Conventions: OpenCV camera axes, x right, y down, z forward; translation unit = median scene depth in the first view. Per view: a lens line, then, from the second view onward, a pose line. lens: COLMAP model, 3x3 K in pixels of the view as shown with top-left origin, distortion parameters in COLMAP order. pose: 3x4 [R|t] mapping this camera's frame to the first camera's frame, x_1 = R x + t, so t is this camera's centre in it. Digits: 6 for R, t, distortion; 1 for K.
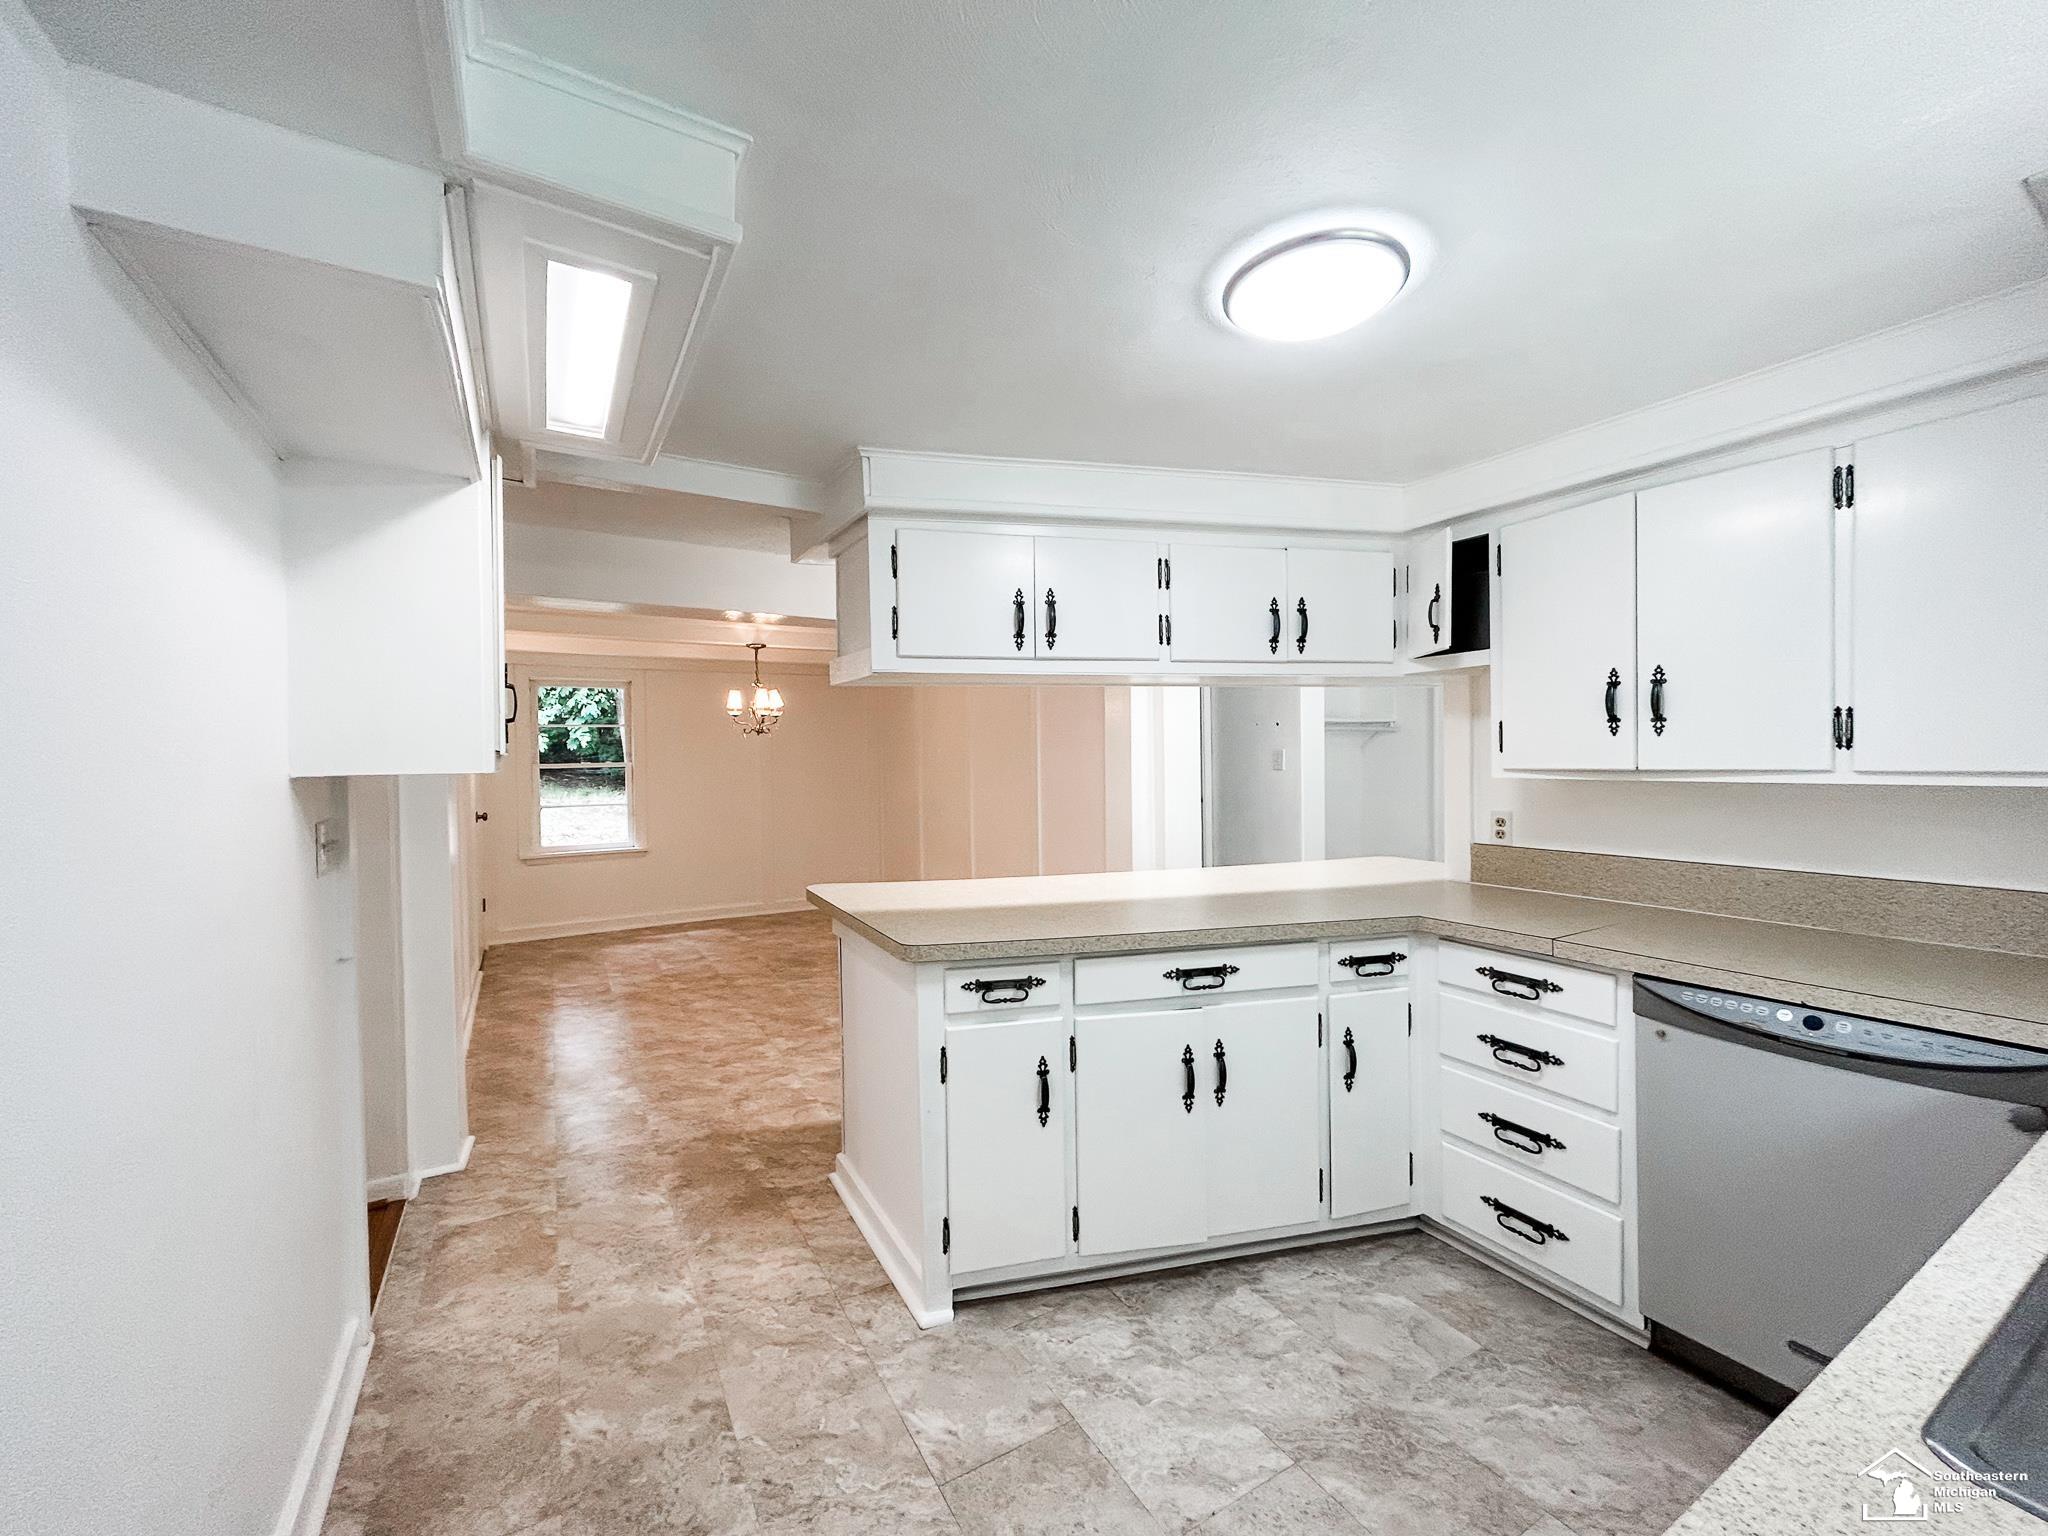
lens RADIAL K [[824.4, 0, 1021.8], [0, 824.4, 768.7], [0, 0, 1]] dist [-0.003132, 0.000834]
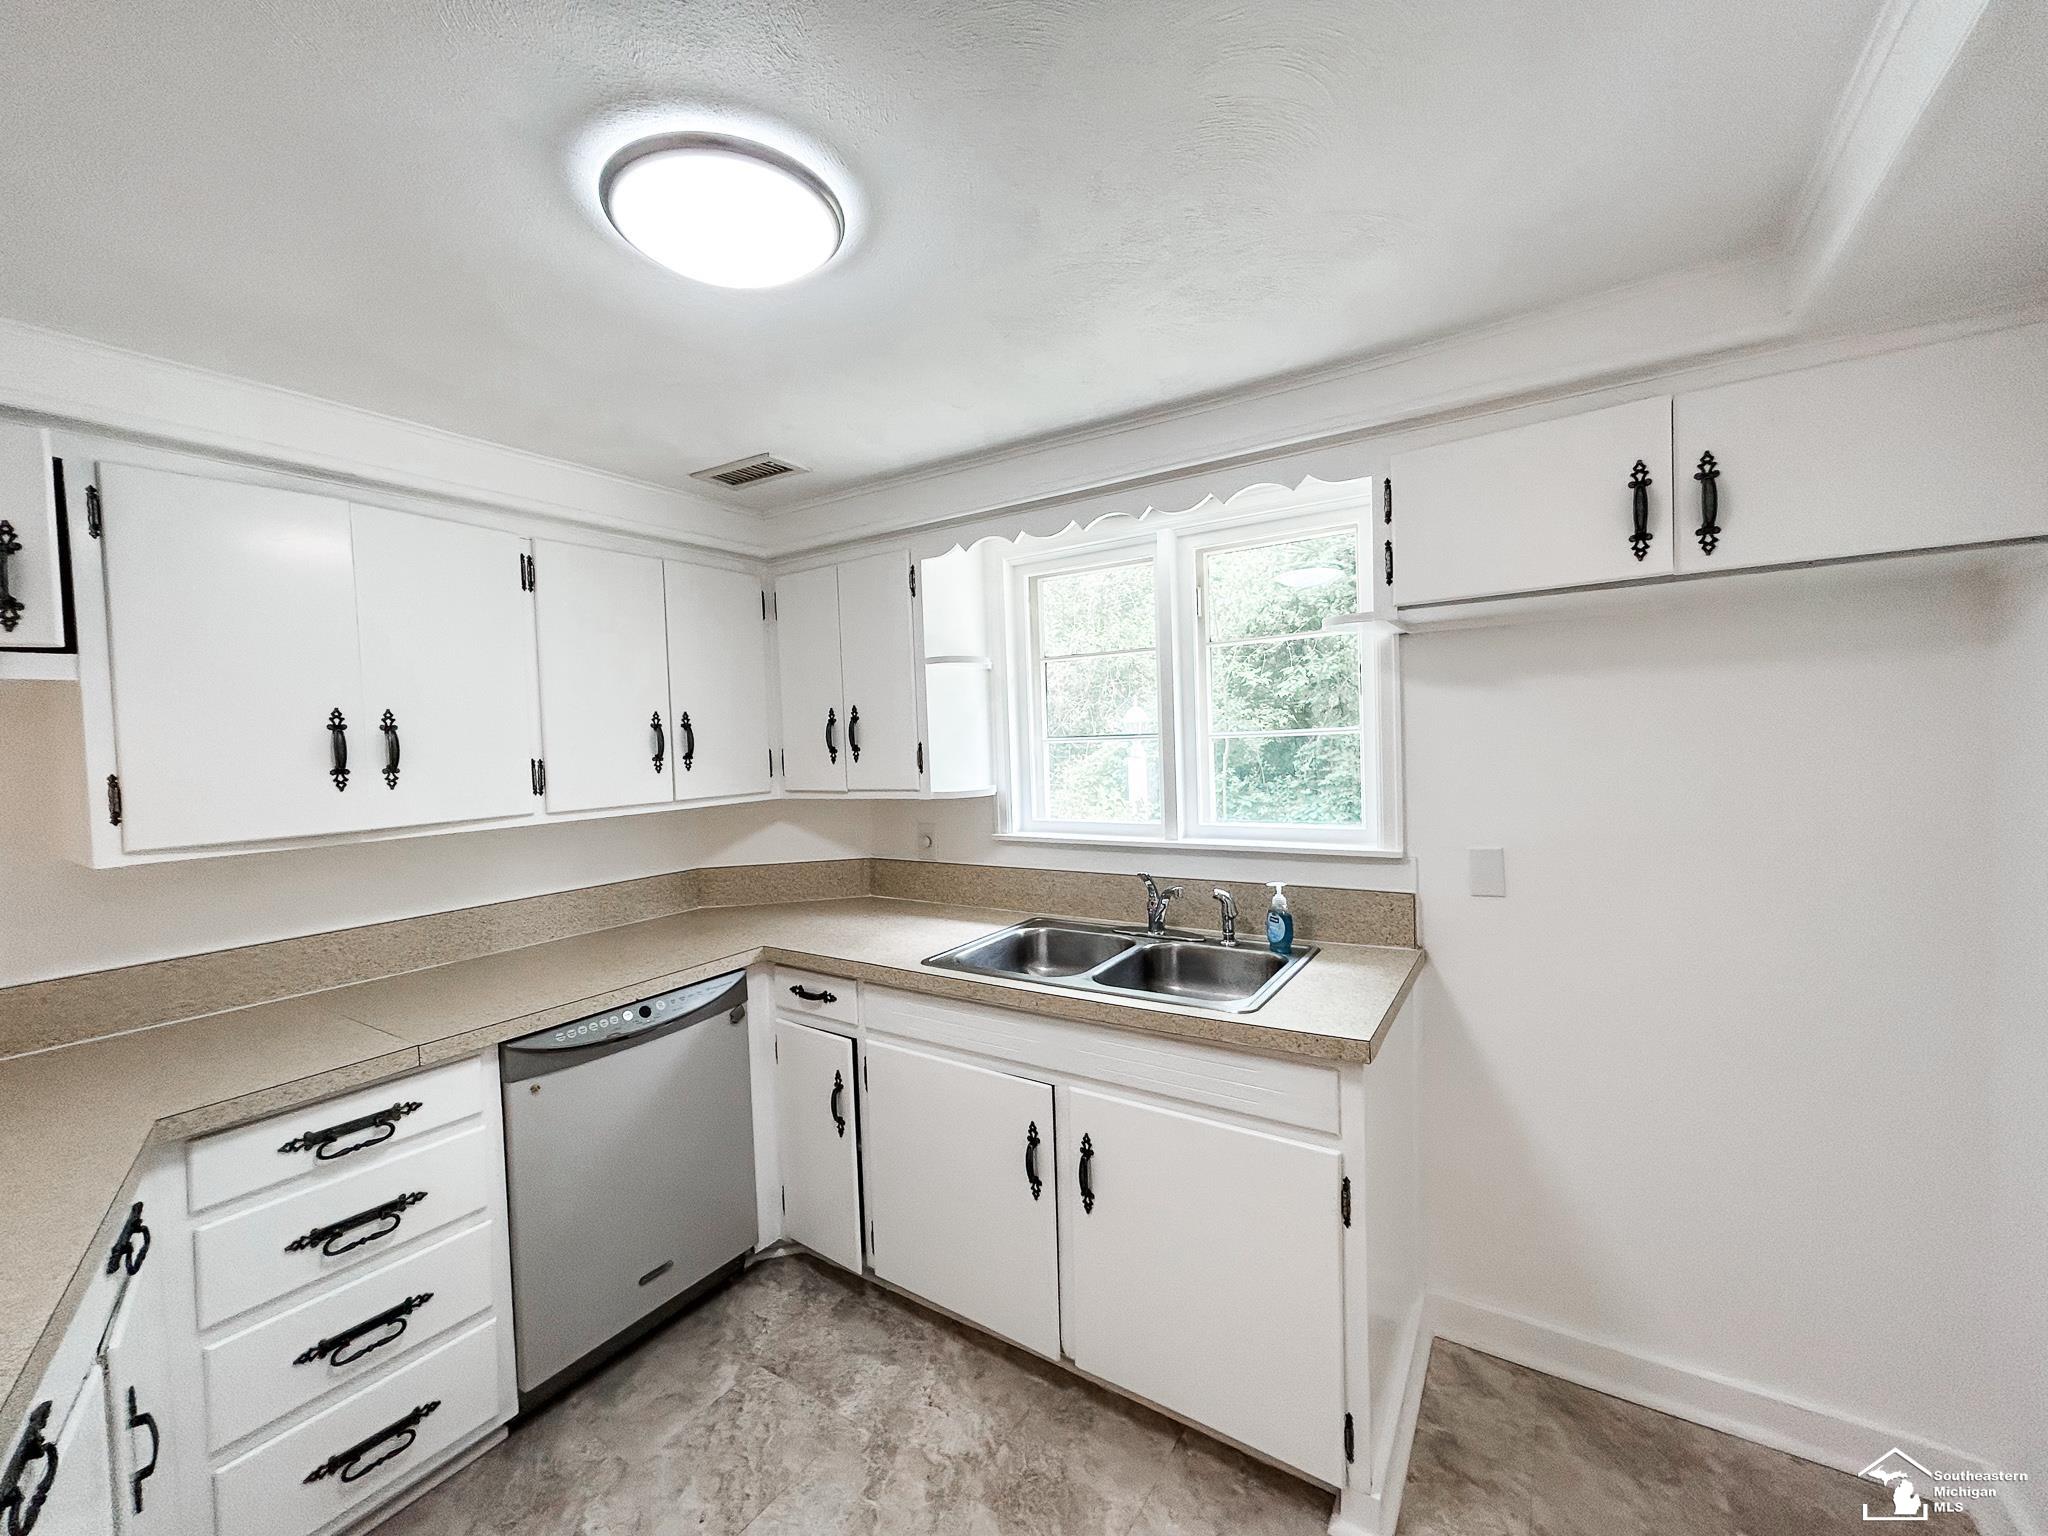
lens RADIAL K [[824.4, 0, 1017.6], [0, 824.4, 761.9], [0, 0, 1]] dist [-0.003132, 0.000834]
pose [[-0.447551, -0.000112, 0.894258, -0.238999], [0.050928, 0.998374, 0.025614, -0.042938], [-0.892807, 0.057006, -0.446817, 0.588755]]
